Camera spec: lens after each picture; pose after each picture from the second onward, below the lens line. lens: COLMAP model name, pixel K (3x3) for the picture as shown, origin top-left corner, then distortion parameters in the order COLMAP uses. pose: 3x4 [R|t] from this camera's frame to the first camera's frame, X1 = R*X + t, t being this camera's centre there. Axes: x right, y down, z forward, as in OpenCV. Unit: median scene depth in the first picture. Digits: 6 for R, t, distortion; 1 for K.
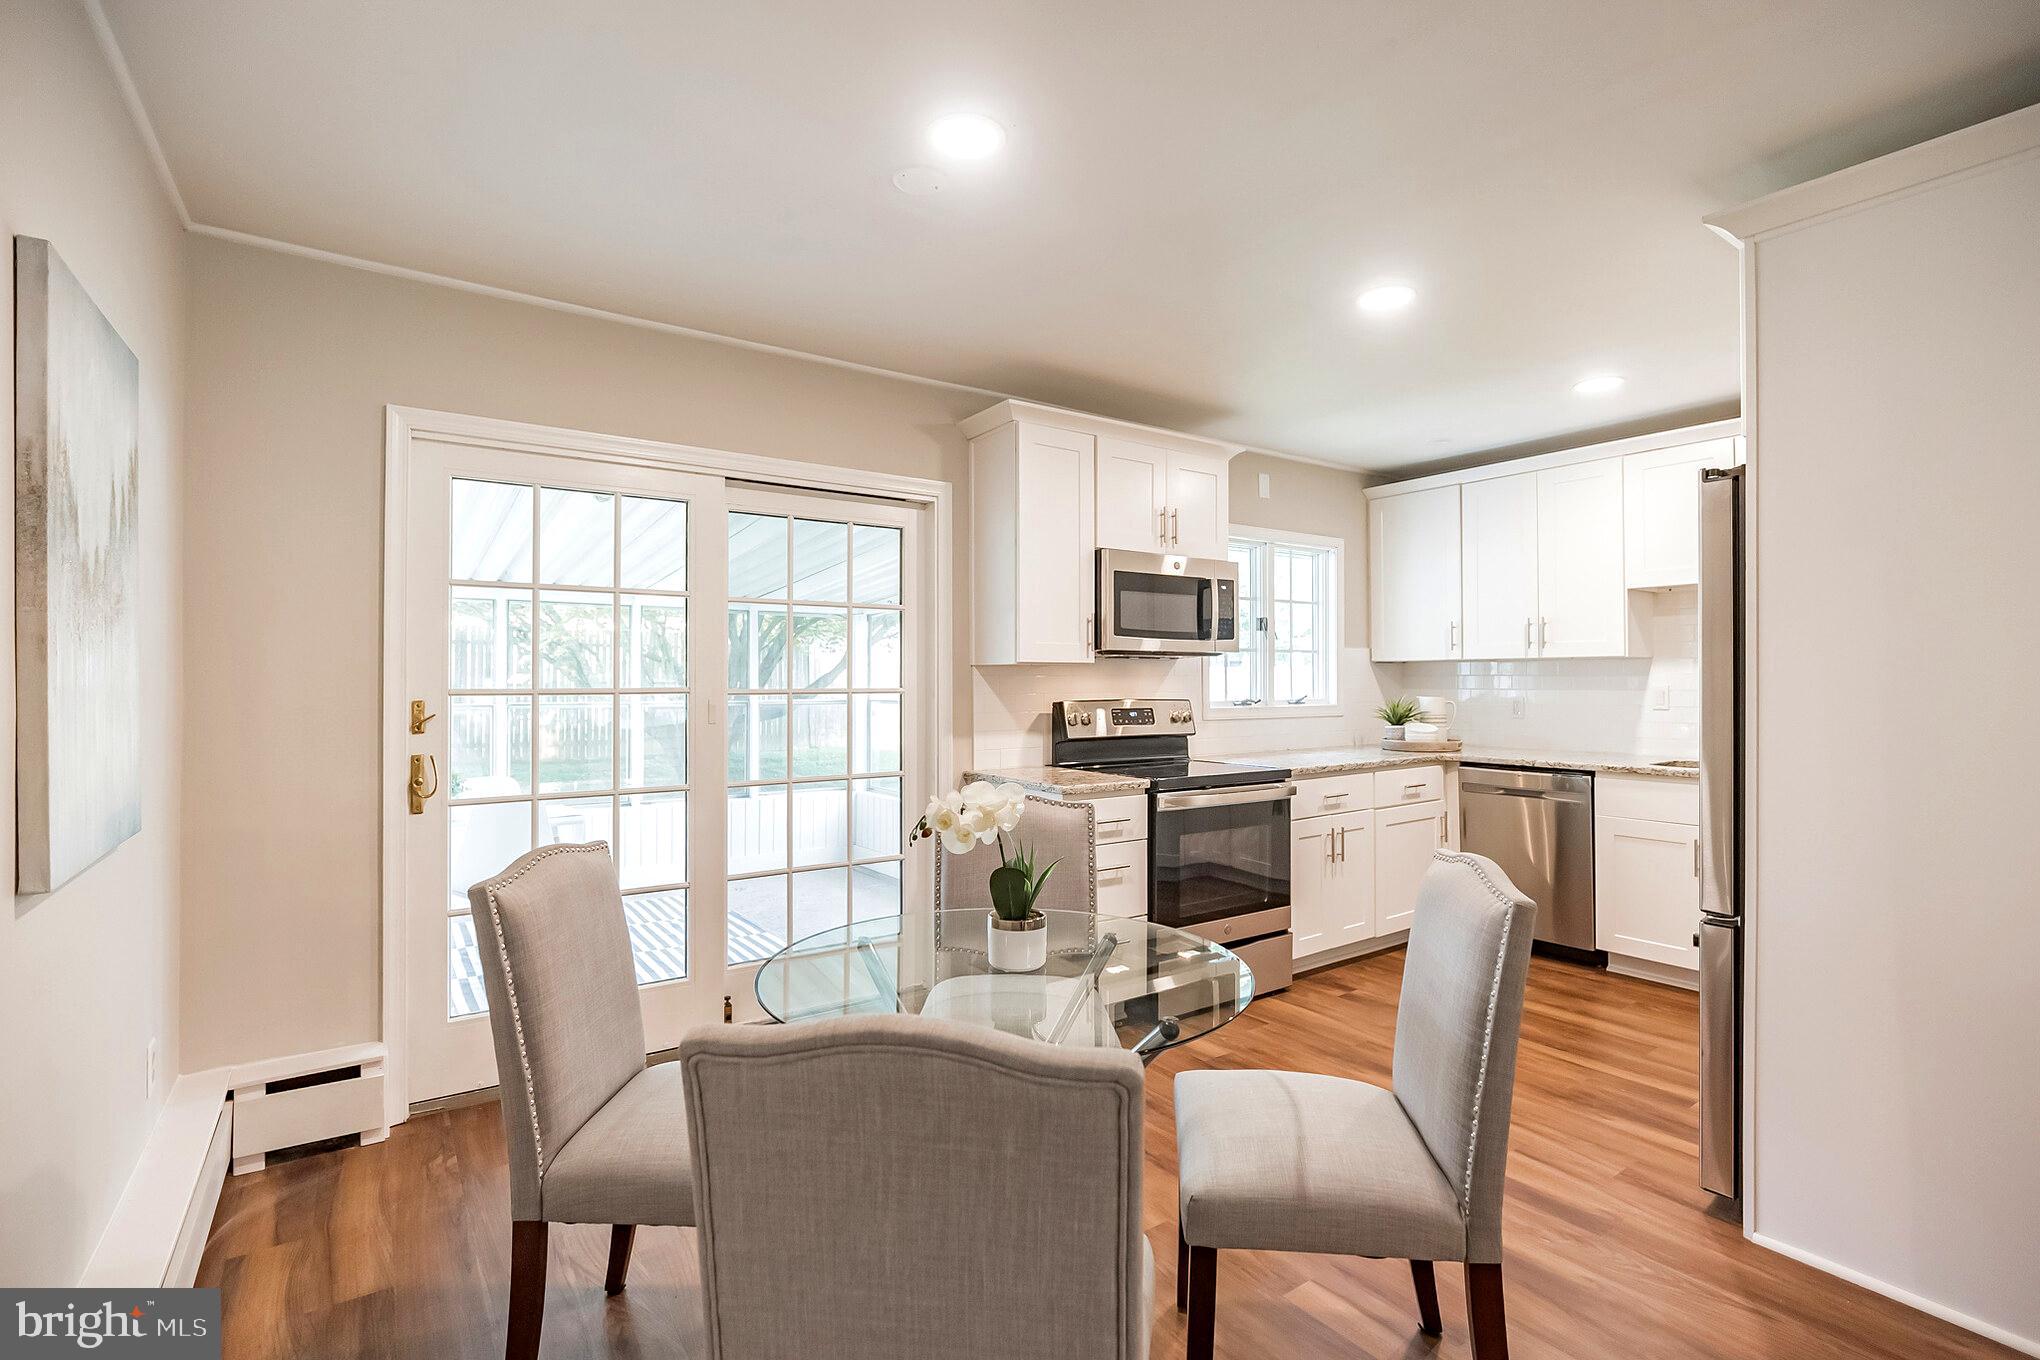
lens RADIAL K [[942.6, 0, 1012.5], [0, 942.6, 673.2], [0, 0, 1]] dist [-0.008174, -0.000464]
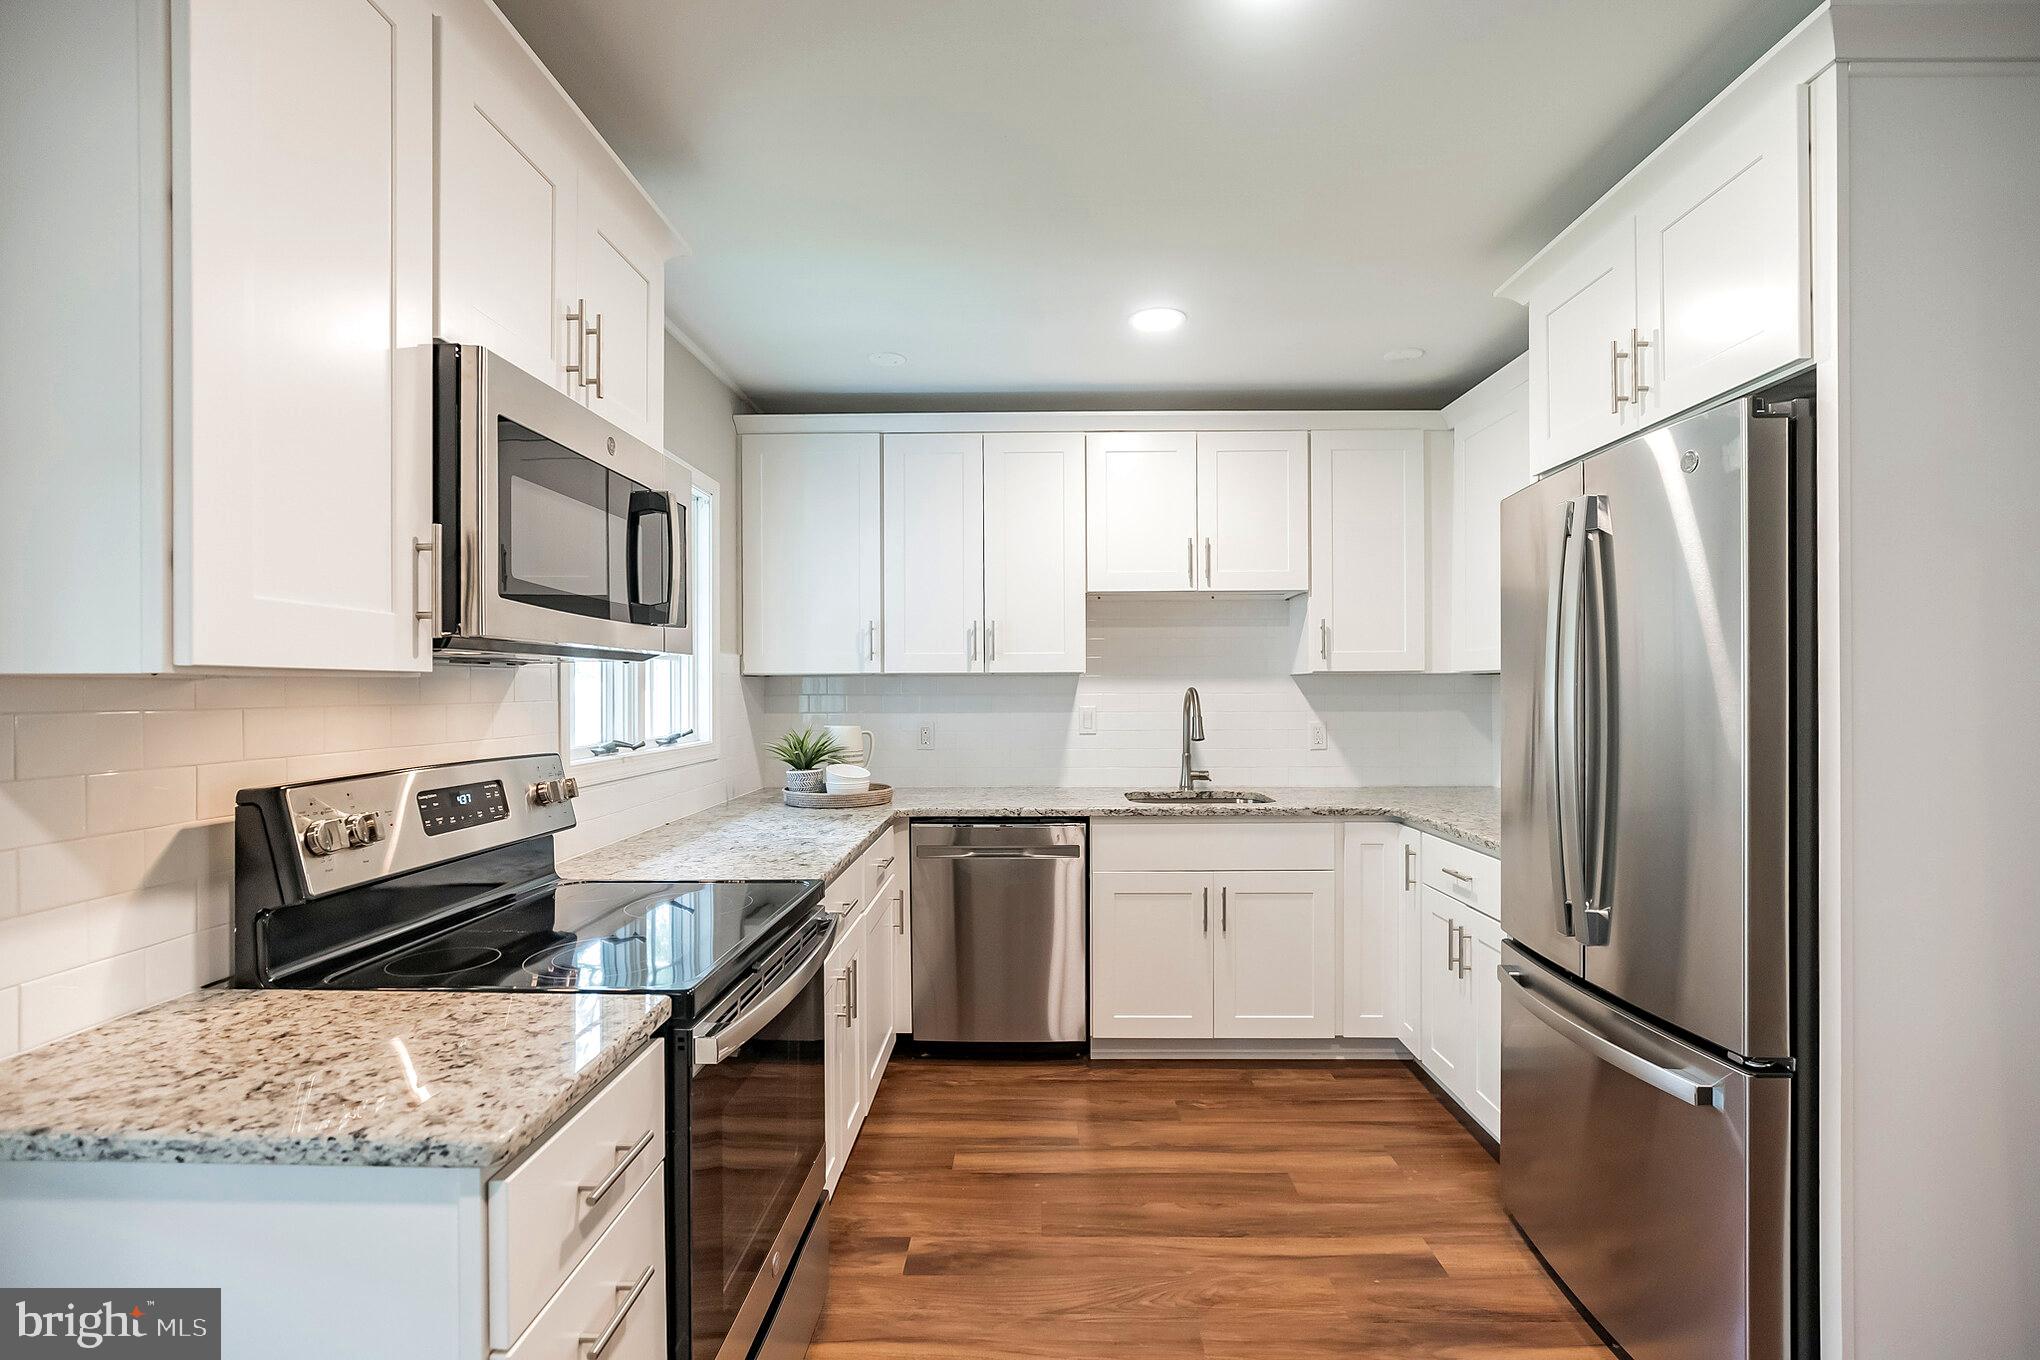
lens RADIAL K [[942.6, 0, 1025.3], [0, 942.6, 691.7], [0, 0, 1]] dist [-0.008174, -0.000464]
pose [[0.586956, -0.002779, 0.809614, -0.057175], [-0.002889, 0.999981, 0.005527, -0.005580], [-0.809614, -0.005583, 0.586937, 0.563747]]
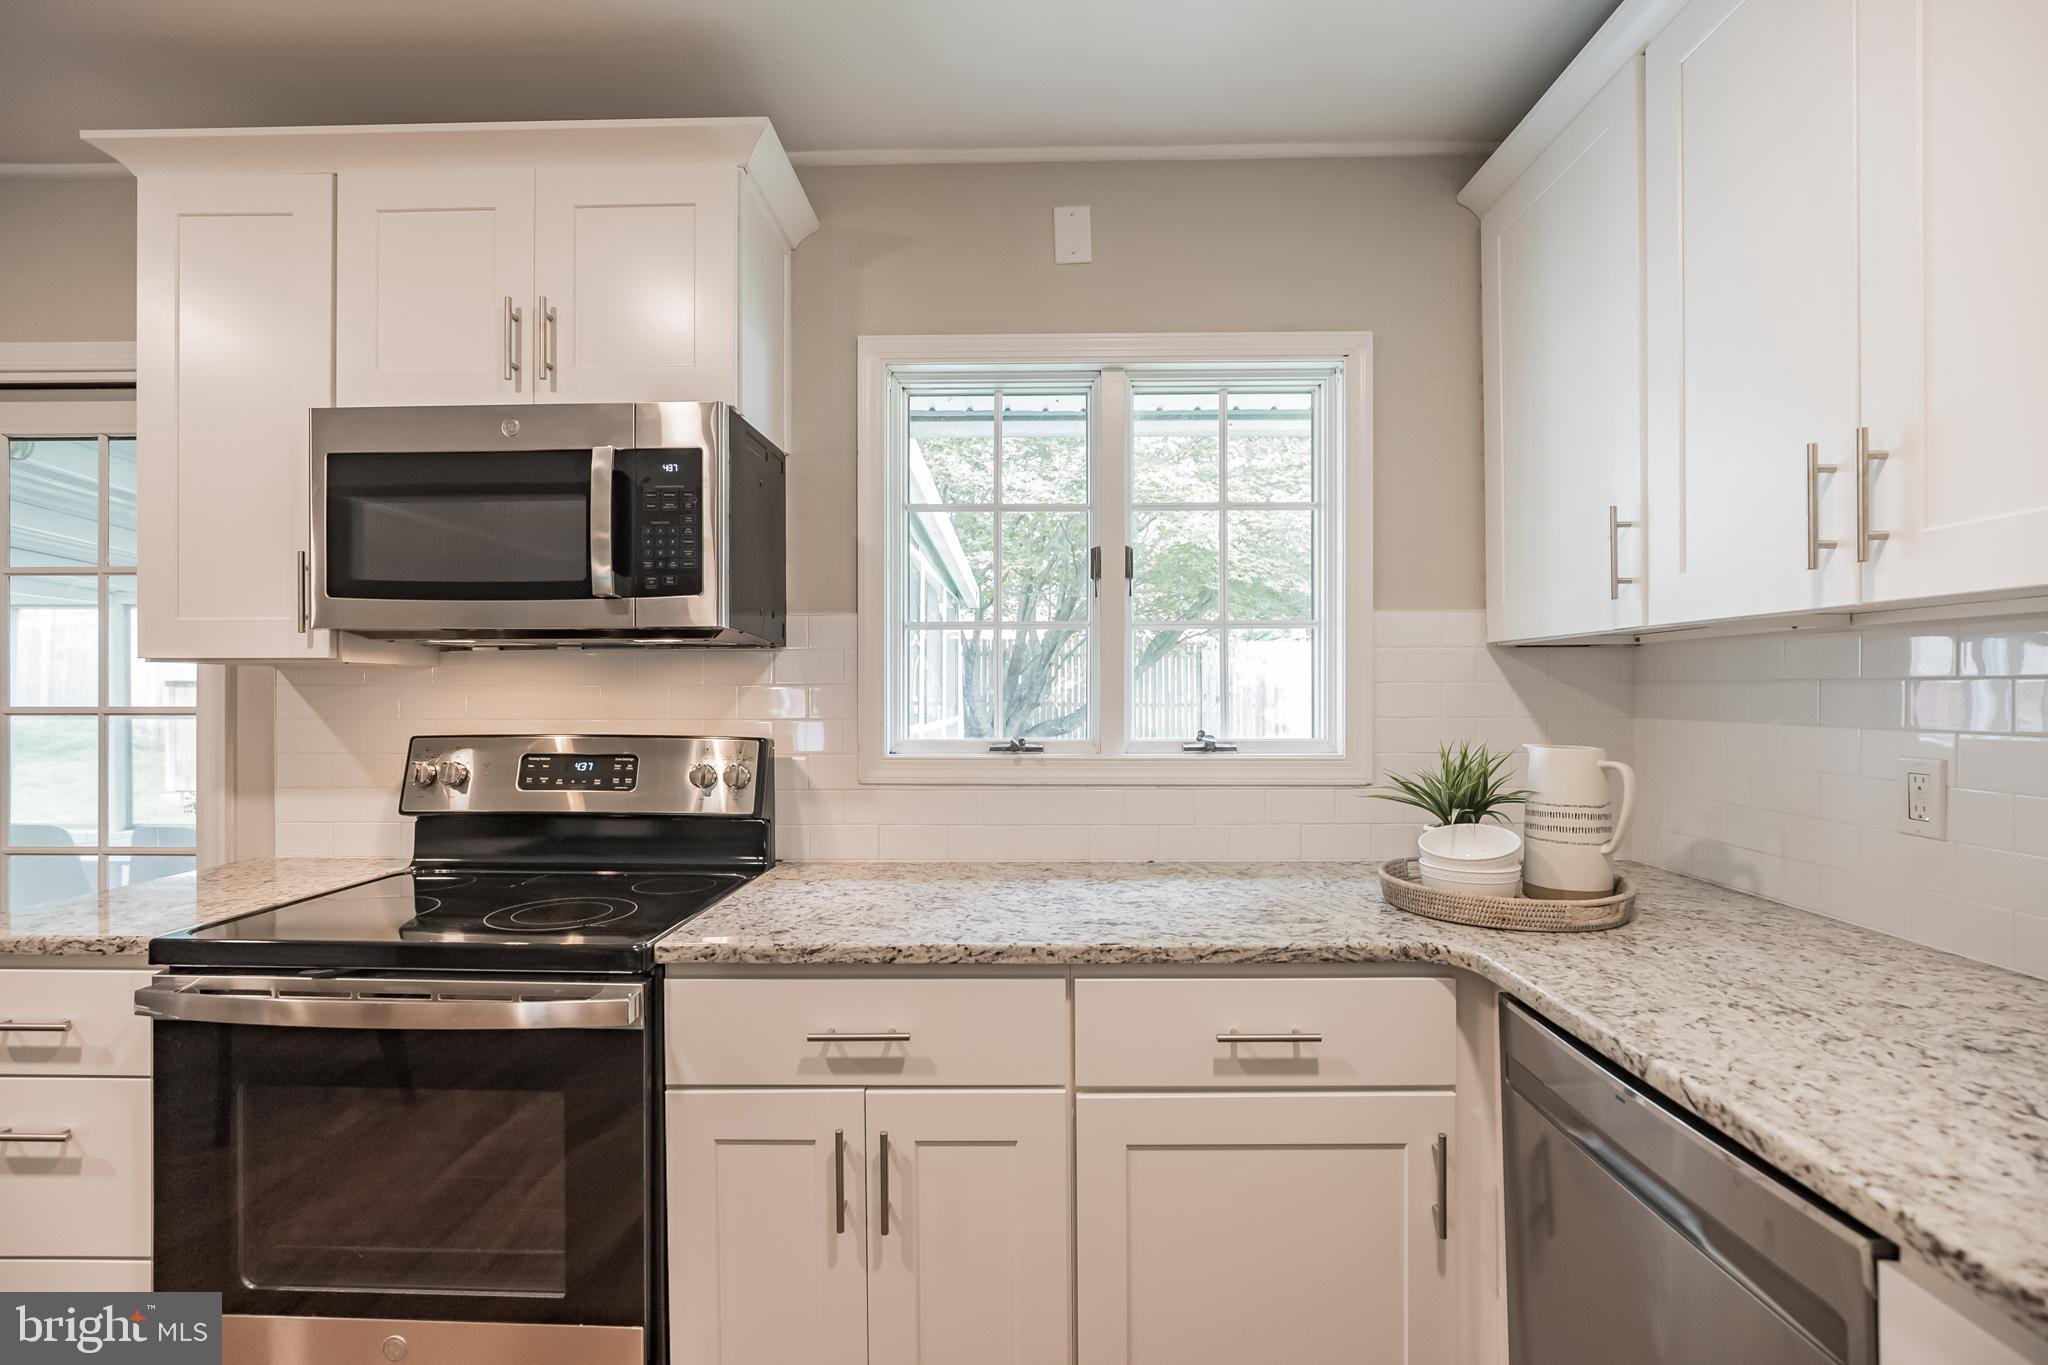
lens RADIAL K [[936.9, 0, 1029.1], [0, 936.9, 691.9], [0, 0, 1]] dist [-0.013260, 0.003959]
pose [[0.806974, 0.001440, -0.590585, 0.579783], [0.003618, 0.999966, 0.007381, 0.003777], [0.590575, -0.008093, 0.806942, 0.751136]]
